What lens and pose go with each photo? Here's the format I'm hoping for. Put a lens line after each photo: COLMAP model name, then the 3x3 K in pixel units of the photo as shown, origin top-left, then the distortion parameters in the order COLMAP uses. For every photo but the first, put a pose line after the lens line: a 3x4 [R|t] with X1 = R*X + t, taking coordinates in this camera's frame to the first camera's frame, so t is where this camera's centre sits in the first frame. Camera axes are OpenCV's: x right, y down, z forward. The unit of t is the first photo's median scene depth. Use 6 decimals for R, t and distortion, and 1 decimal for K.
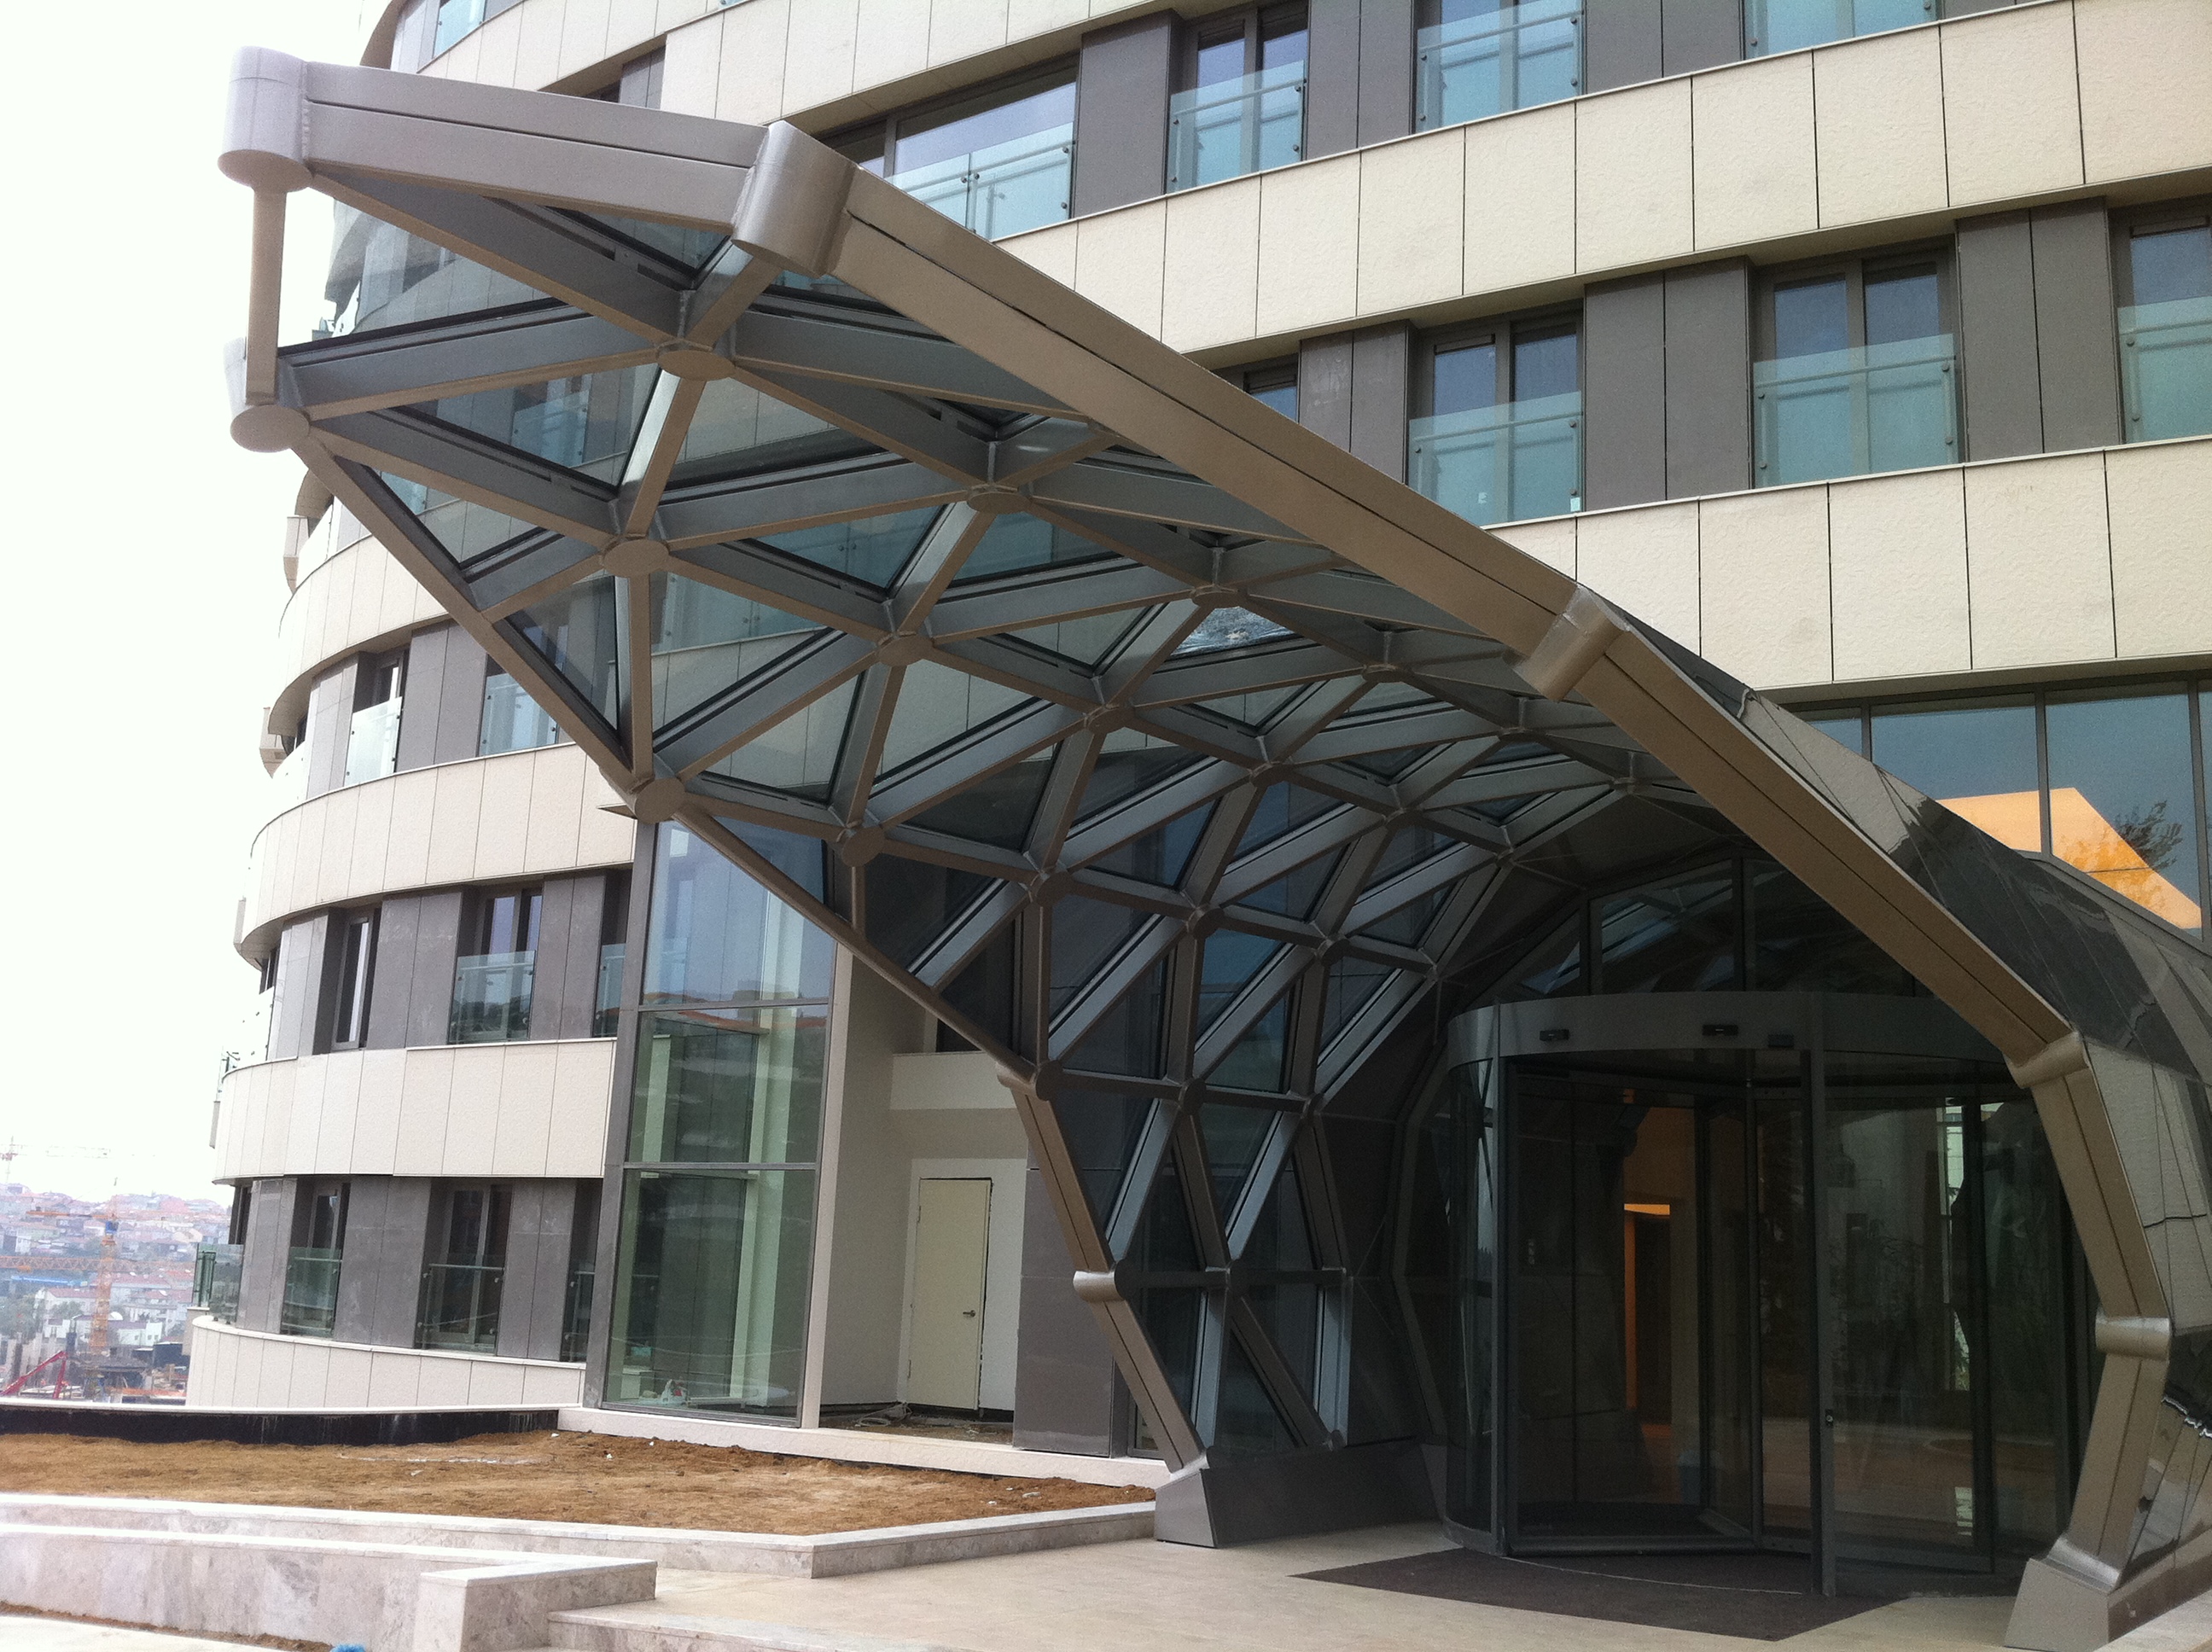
lens RADIAL K [[2029.1, 0, 1098.5], [0, 2029.1, 818.5], [0, 0, 1]] dist [0.065163, -0.203704]
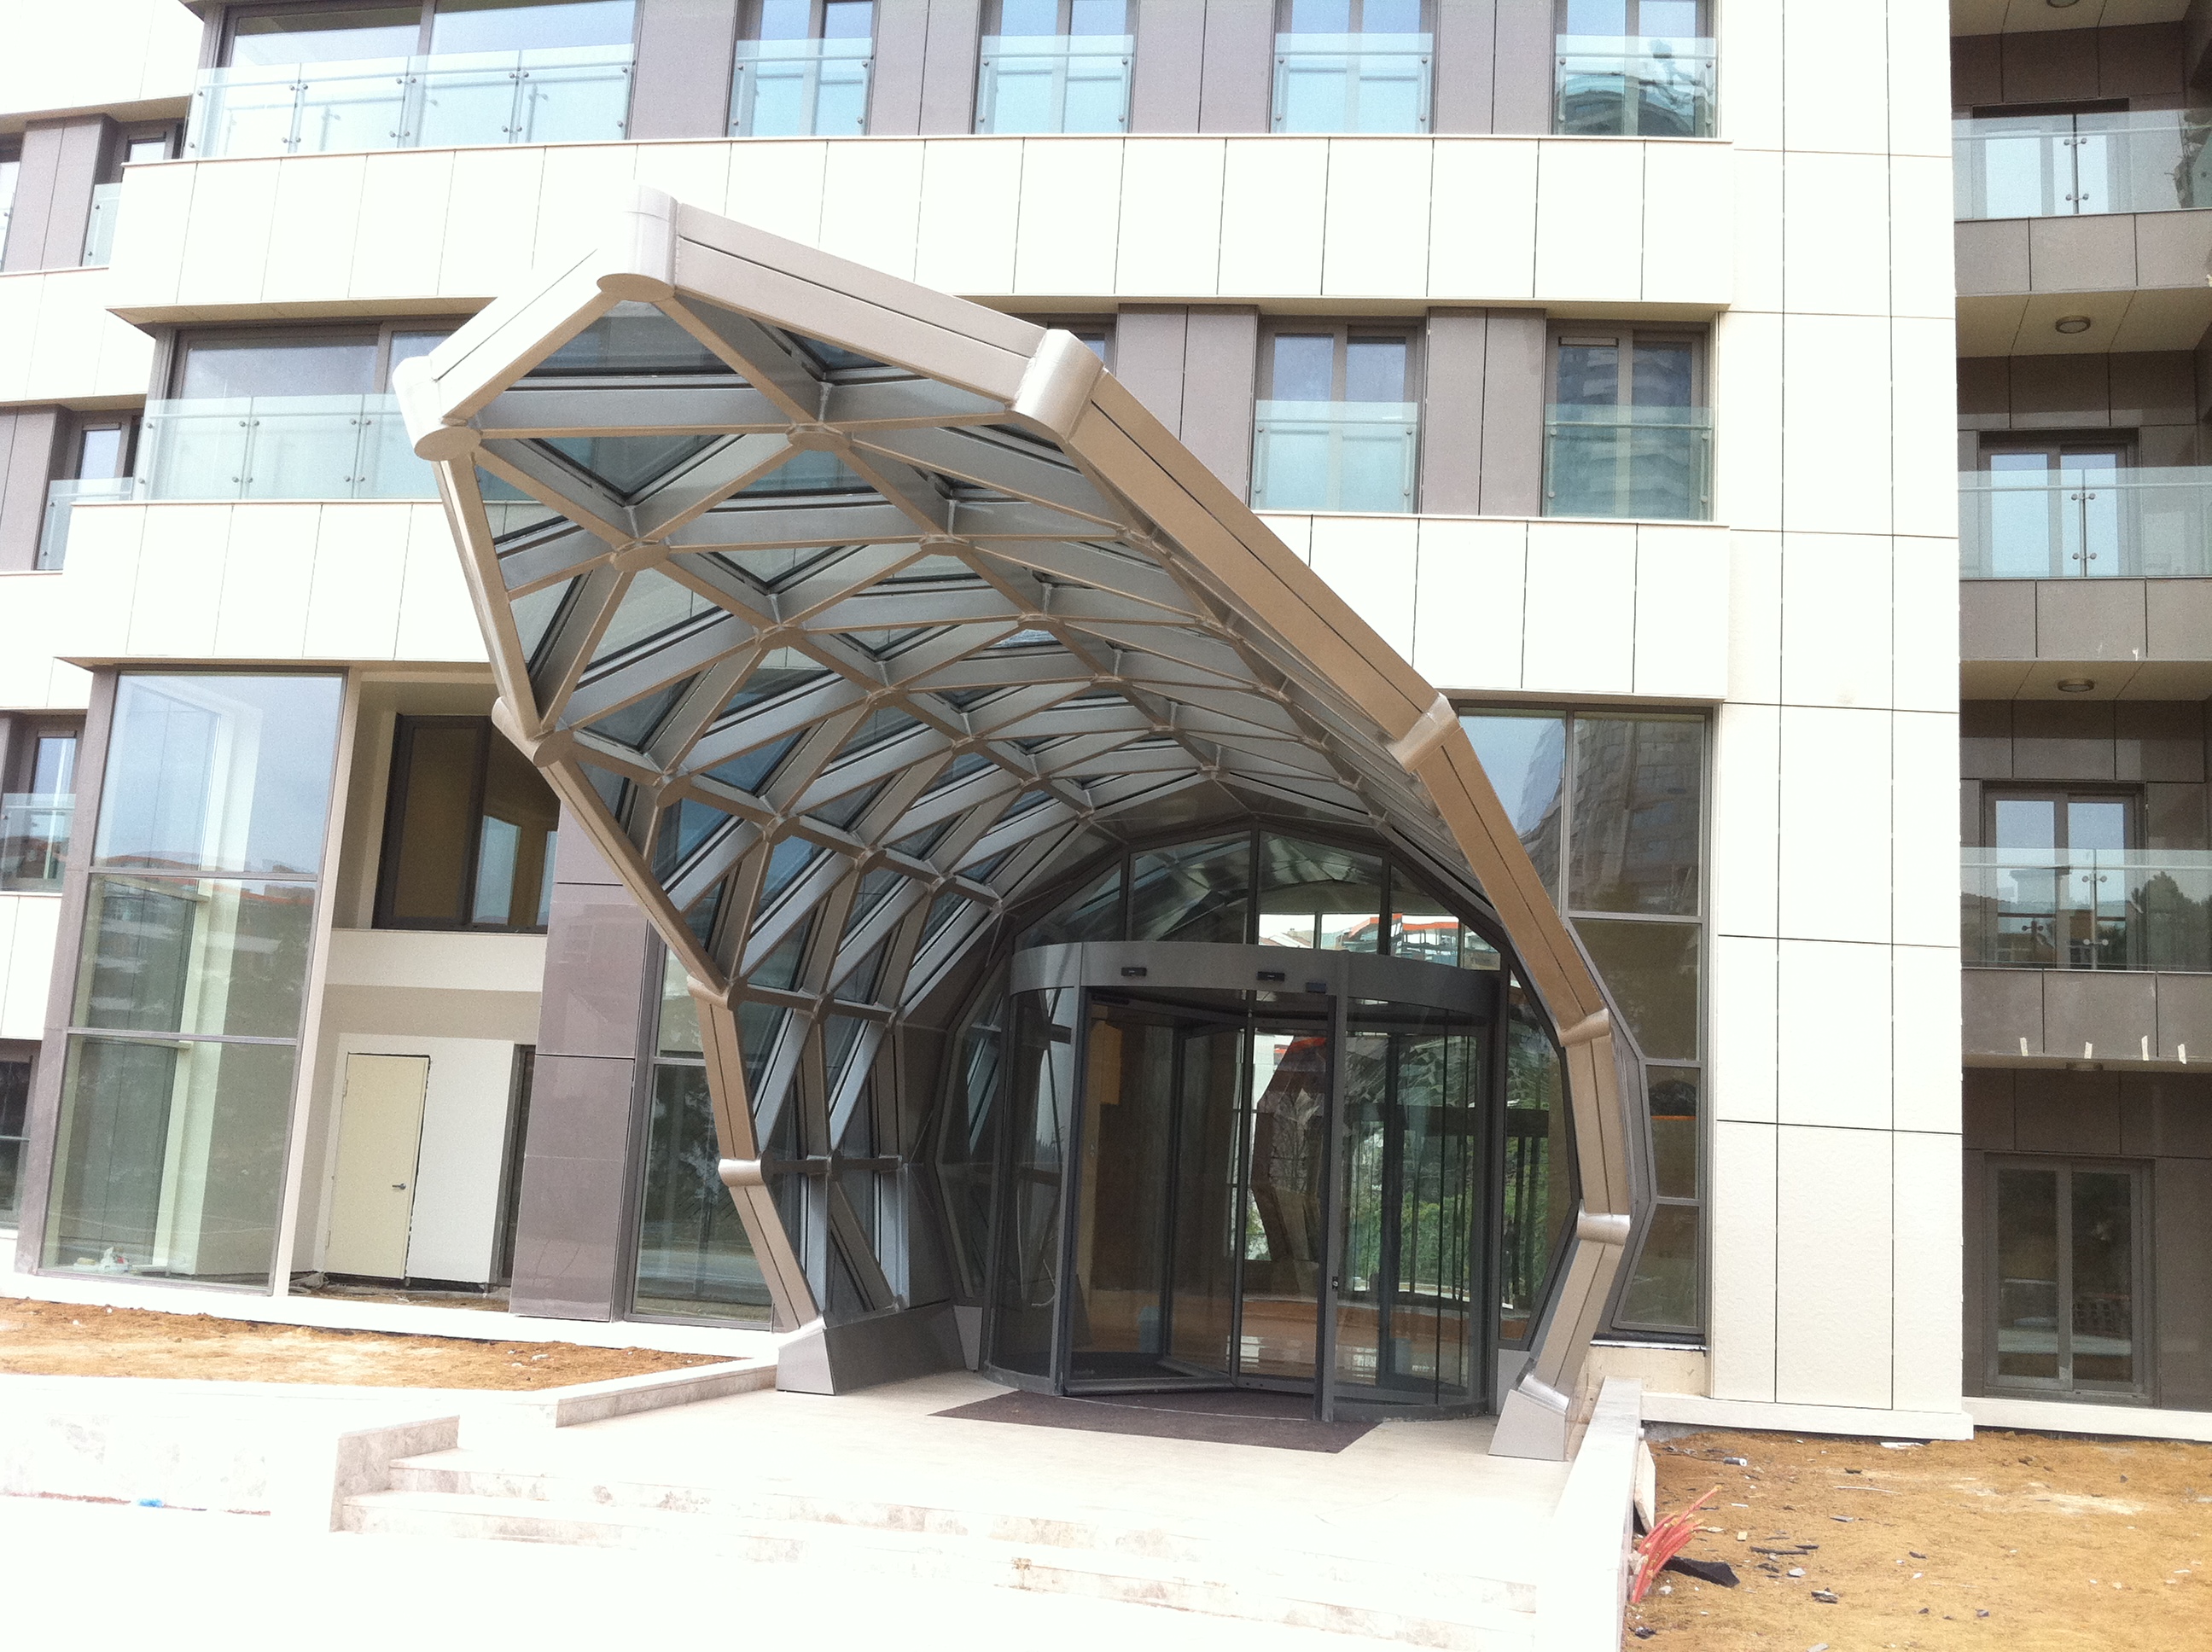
lens RADIAL K [[1964.9, 0, 1106.0], [0, 1964.9, 826.0], [0, 0, 1]] dist [0.073832, -0.228608]
pose [[0.937221, 0.074672, 0.340649, -0.166121], [-0.094580, 0.994623, 0.042191, -0.023175], [-0.335666, -0.071761, 0.939244, -0.072587]]
